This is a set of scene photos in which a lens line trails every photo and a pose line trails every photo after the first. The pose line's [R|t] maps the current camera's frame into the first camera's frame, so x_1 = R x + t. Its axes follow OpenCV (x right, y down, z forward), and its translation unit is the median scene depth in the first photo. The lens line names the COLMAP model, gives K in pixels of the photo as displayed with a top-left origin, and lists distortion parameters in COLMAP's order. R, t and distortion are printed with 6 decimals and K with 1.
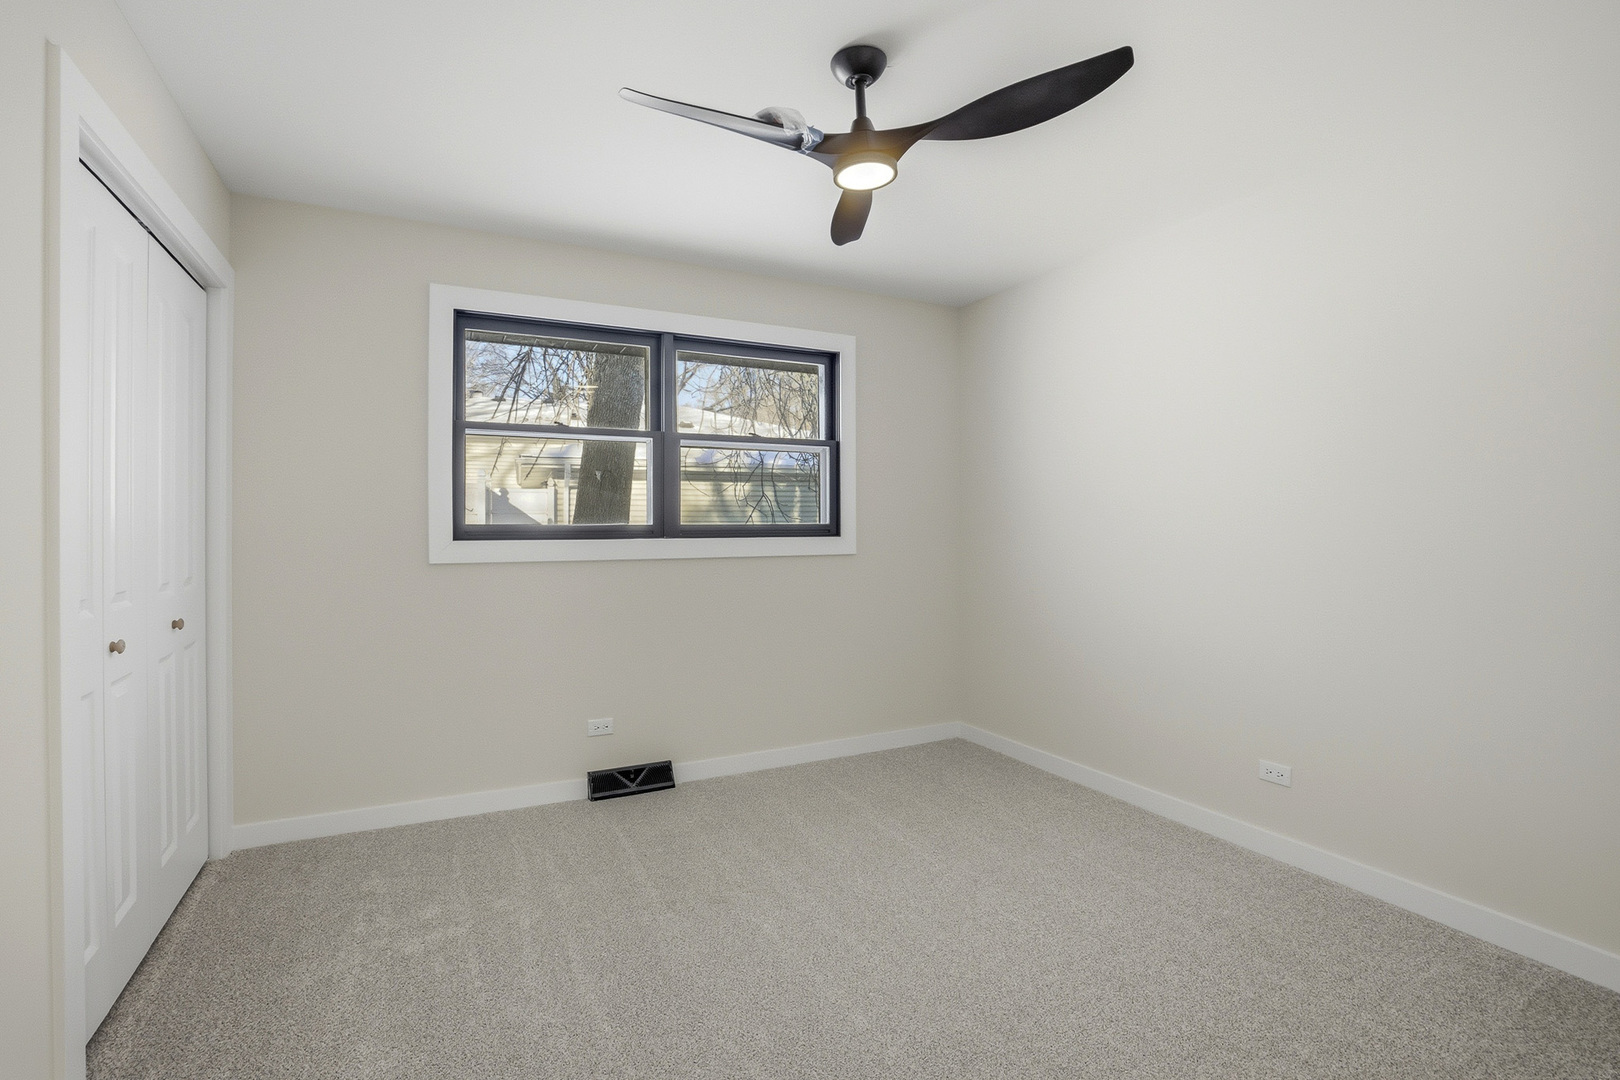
lens RADIAL K [[694.3, 0, 810.1], [0, 694.3, 529.3], [0, 0, 1]] dist [-0.002894, -0.000125]
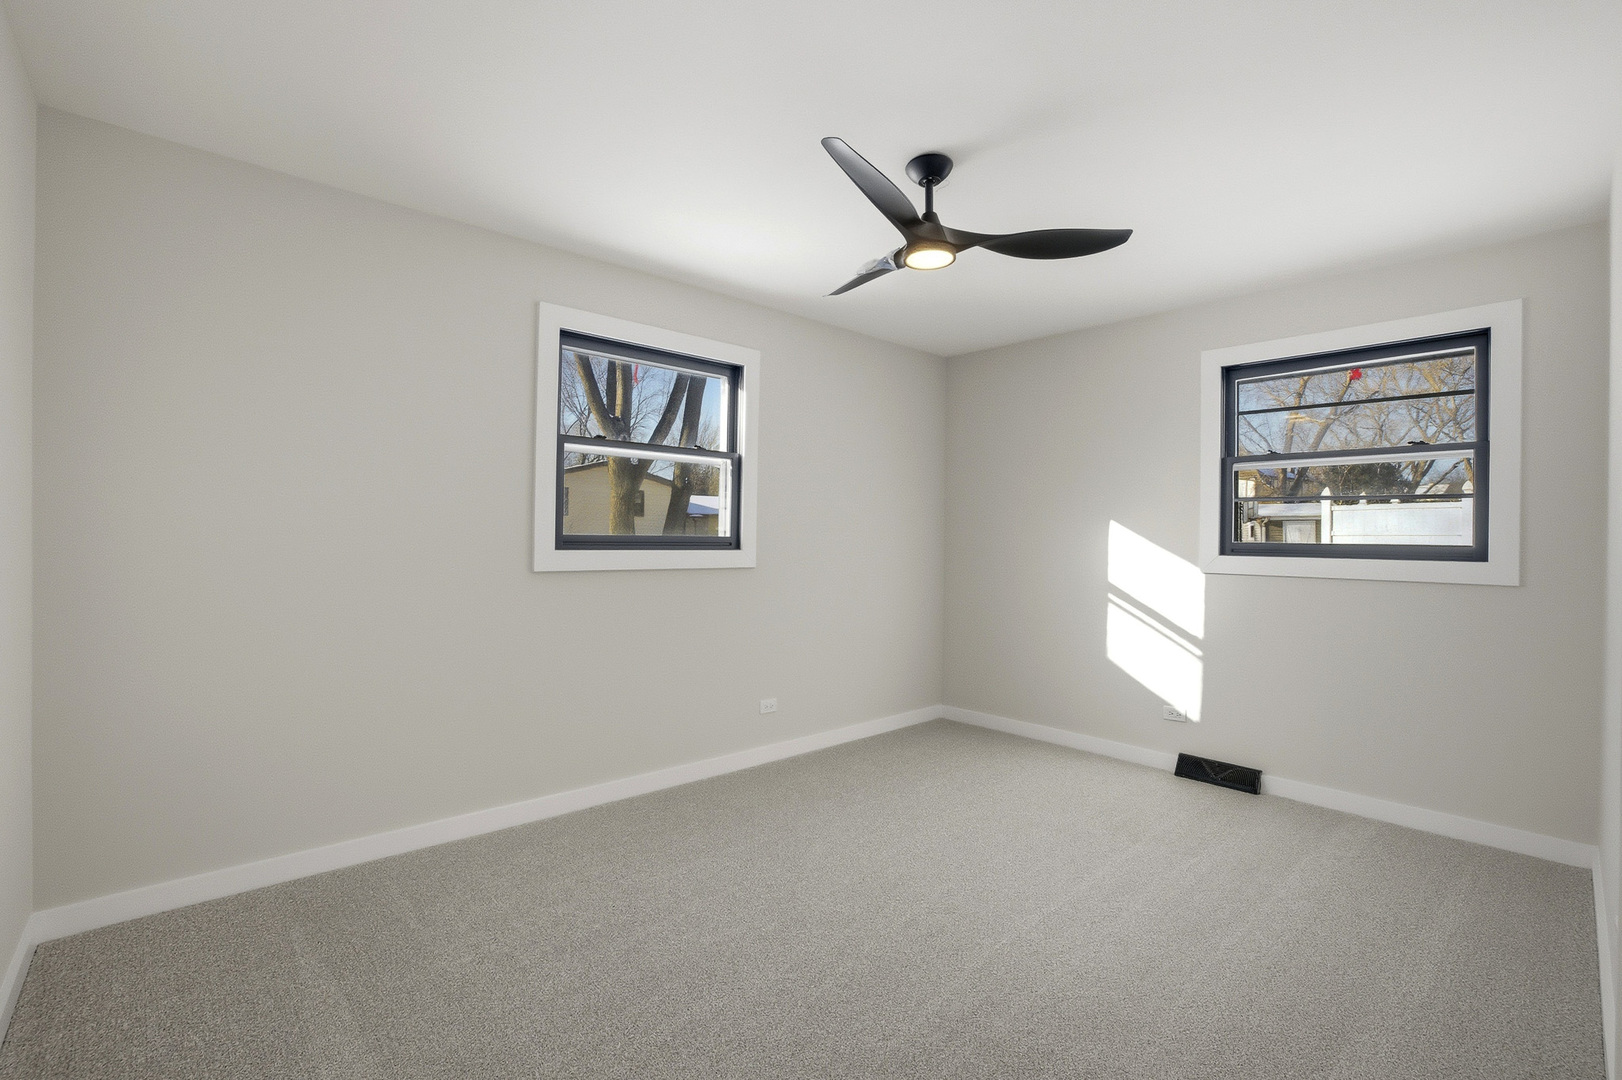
lens RADIAL K [[783.4, 0, 811.0], [0, 783.4, 540.0], [0, 0, 1]] dist [0.002966, 0.000244]
pose [[0.945532, 0.012599, 0.325285, -0.487915], [-0.011388, 0.999919, -0.005628, 0.003605], [-0.325330, 0.001617, 0.945599, -0.216234]]
